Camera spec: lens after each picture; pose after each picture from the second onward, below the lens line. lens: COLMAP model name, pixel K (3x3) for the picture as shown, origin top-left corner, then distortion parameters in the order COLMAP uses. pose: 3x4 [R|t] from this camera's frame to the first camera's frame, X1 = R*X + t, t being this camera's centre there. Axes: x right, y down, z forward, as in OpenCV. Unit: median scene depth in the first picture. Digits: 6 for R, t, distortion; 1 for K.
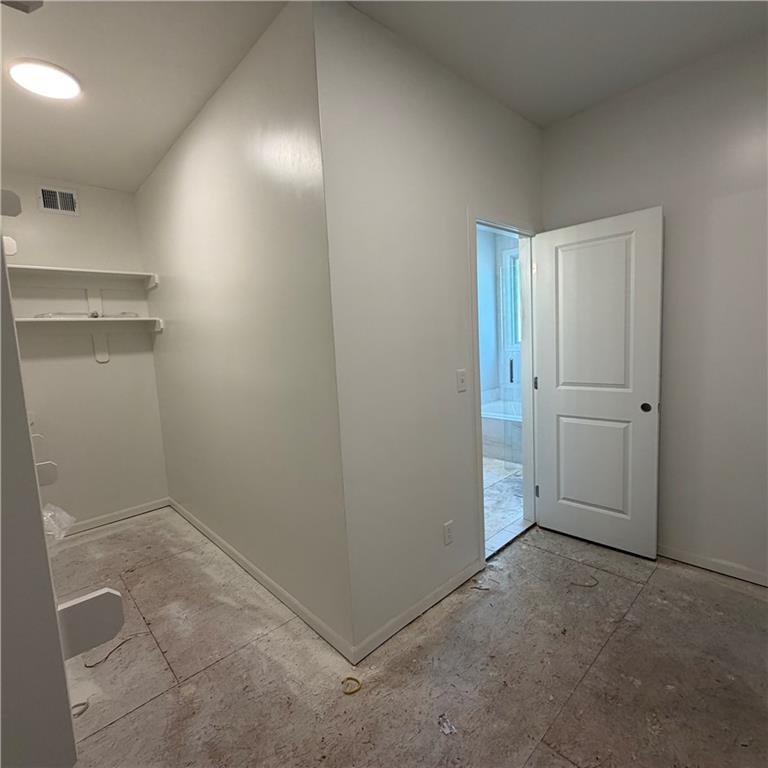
lens RADIAL K [[409.3, 0, 381.5], [0, 409.3, 384.7], [0, 0, 1]] dist [0.001304, -0.000150]
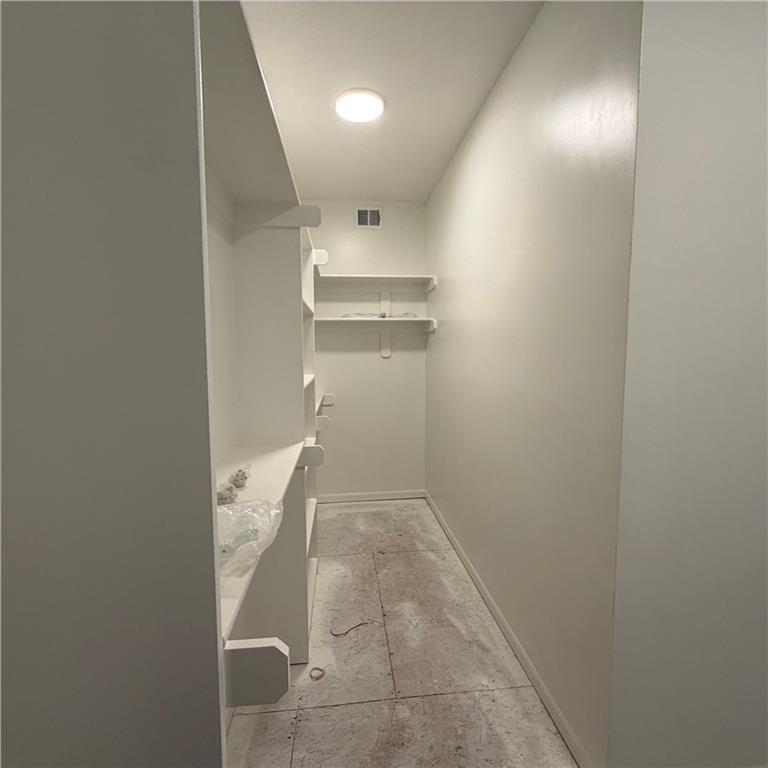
lens RADIAL K [[409.3, 0, 381.5], [0, 409.3, 384.7], [0, 0, 1]] dist [0.001304, -0.000150]
pose [[0.796517, 0.101159, -0.596094, -0.016414], [-0.103686, 0.994153, 0.030162, -0.017312], [0.595659, 0.037782, 0.802348, 0.121430]]
